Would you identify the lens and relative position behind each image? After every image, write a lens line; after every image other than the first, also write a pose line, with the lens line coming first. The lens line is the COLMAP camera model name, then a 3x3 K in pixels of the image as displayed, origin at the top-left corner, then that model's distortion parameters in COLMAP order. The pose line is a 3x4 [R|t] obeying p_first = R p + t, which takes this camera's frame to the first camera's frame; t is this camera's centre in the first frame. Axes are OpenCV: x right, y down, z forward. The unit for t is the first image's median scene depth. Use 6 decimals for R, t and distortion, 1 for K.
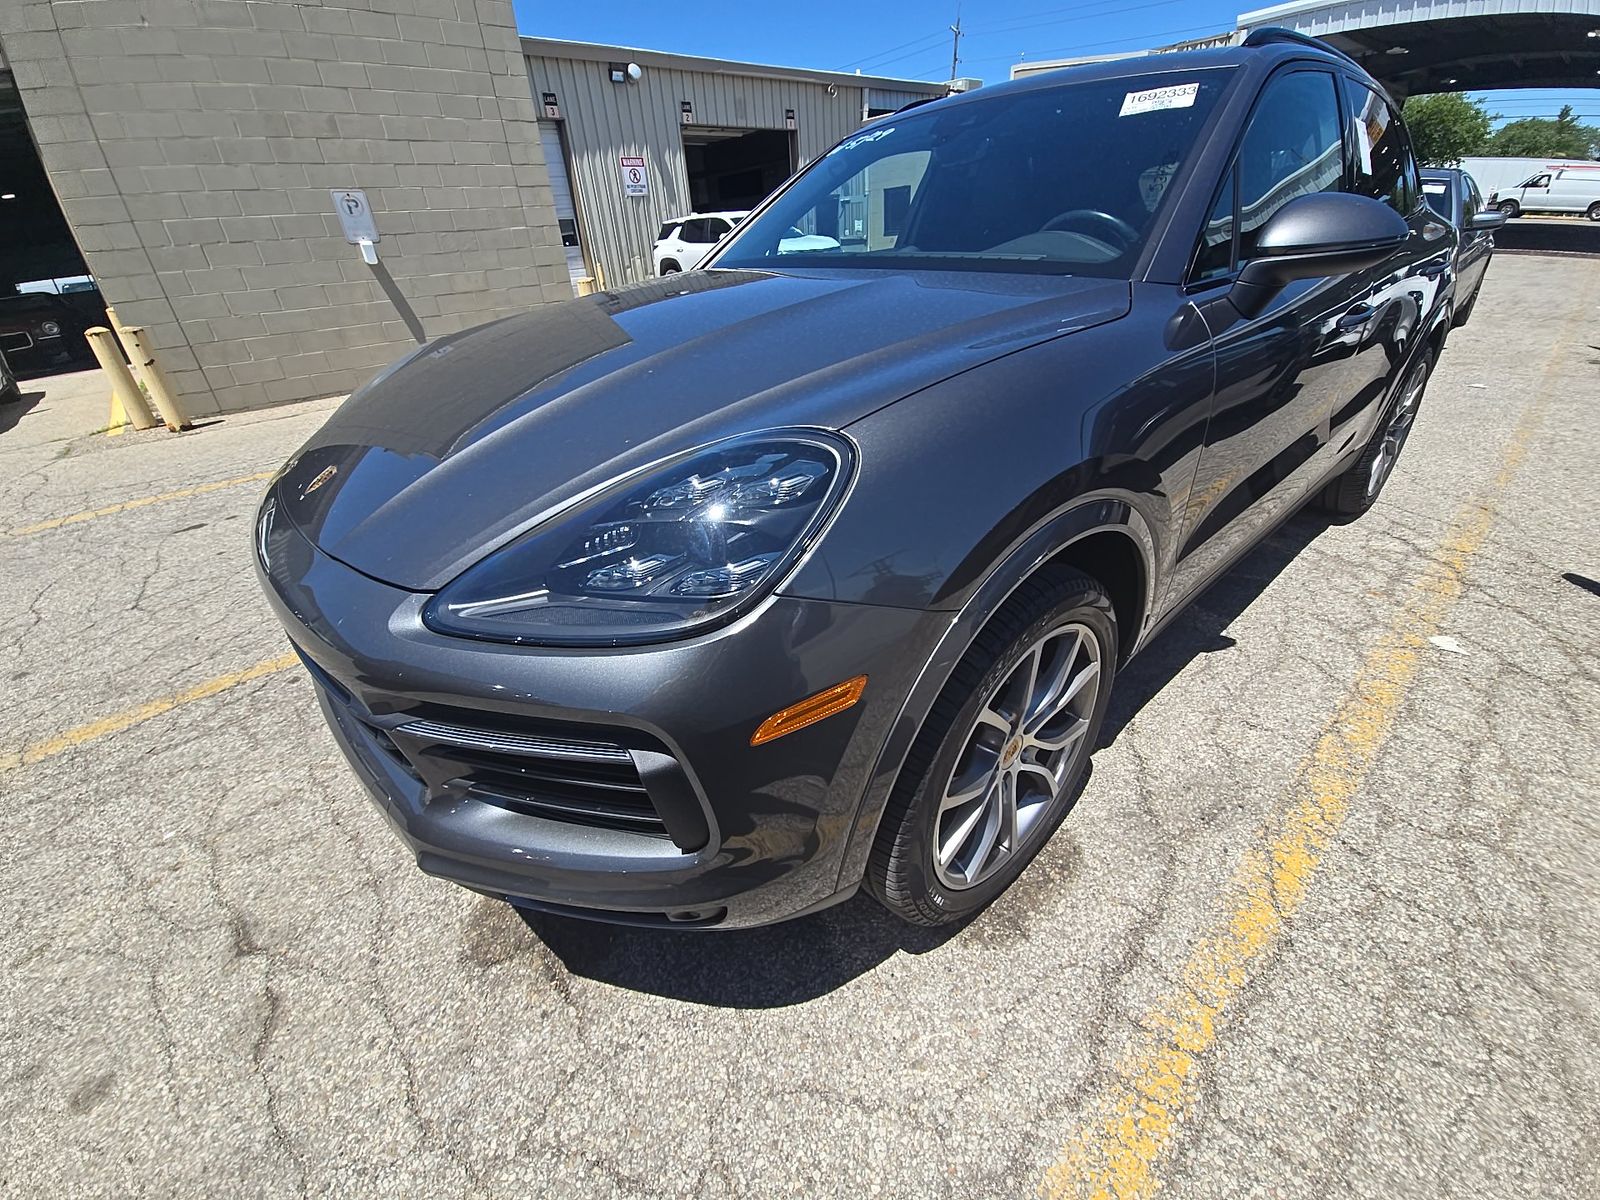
lens RADIAL K [[643.8, 0, 793.7], [0, 643.8, 597.7], [0, 0, 1]] dist [-0.006247, -0.001856]
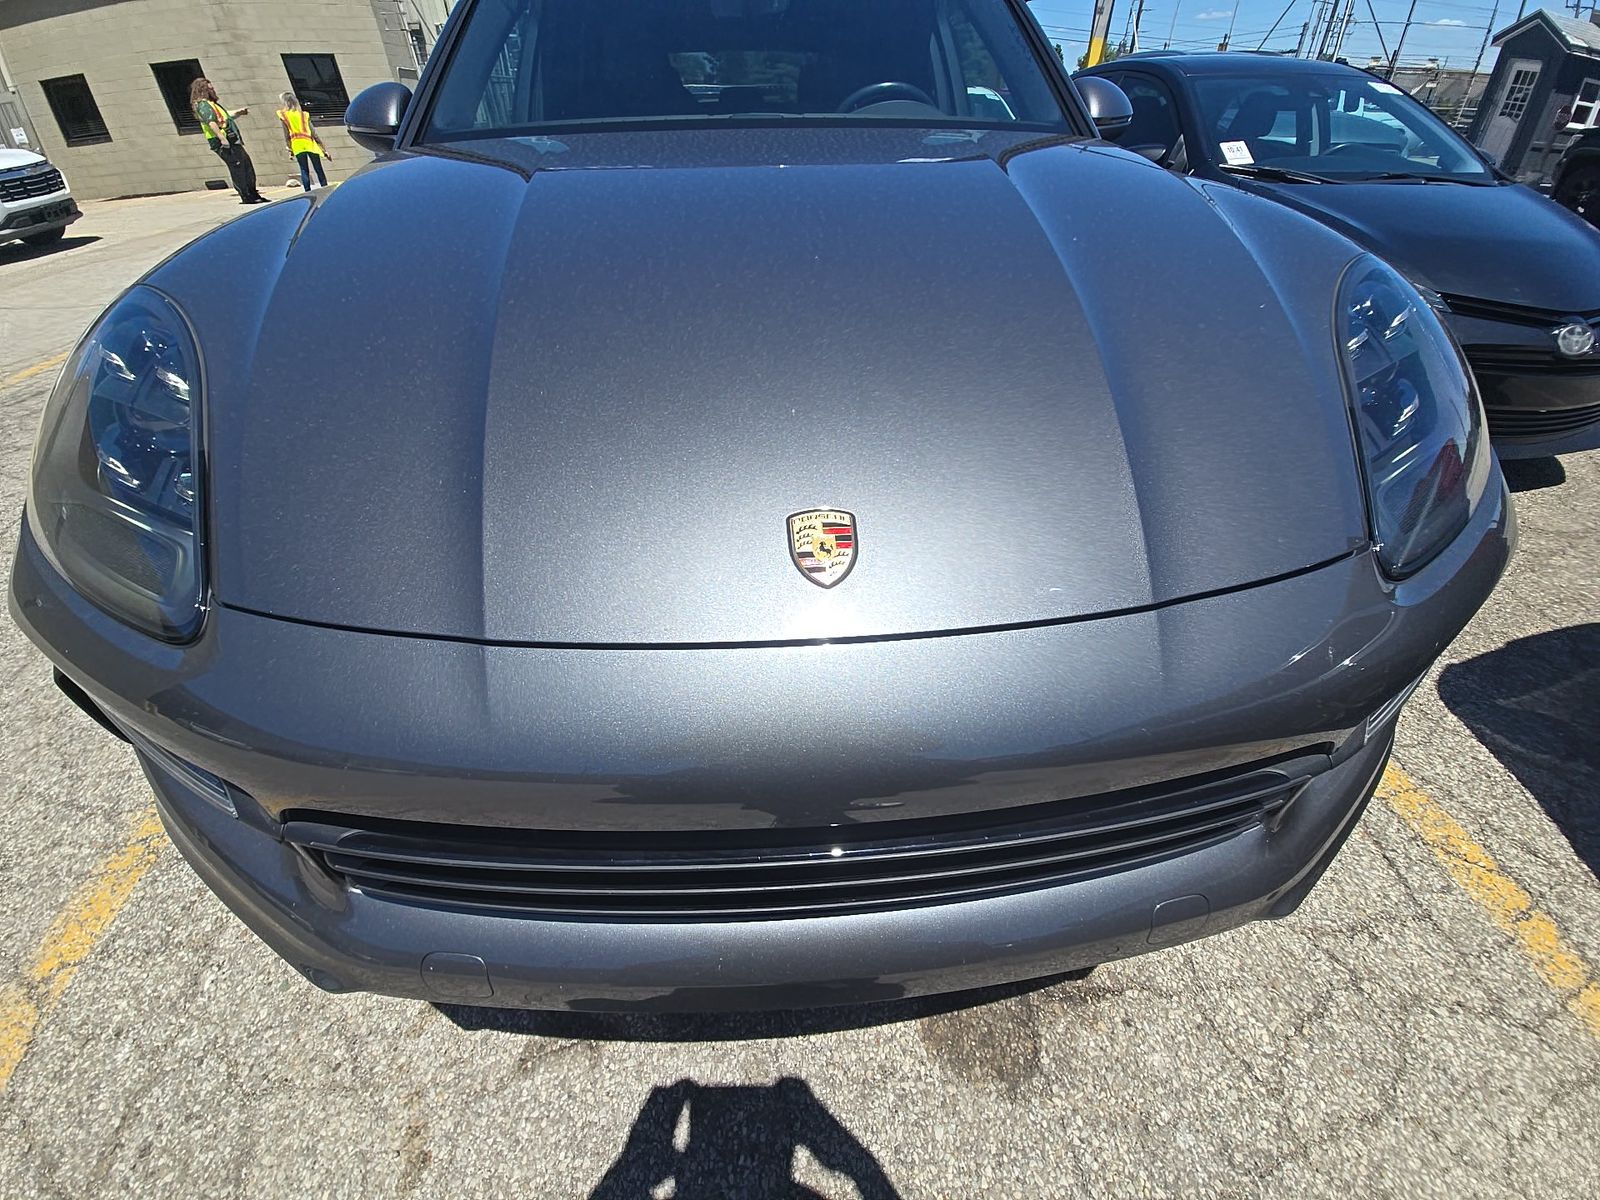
lens RADIAL K [[643.8, 0, 798.7], [0, 643.8, 596.7], [0, 0, 1]] dist [-0.006247, -0.001856]
pose [[0.602309, -0.486455, 0.632919, -1.076336], [0.348465, 0.873561, 0.339798, -0.355187], [-0.718190, 0.015887, 0.695666, 0.820867]]
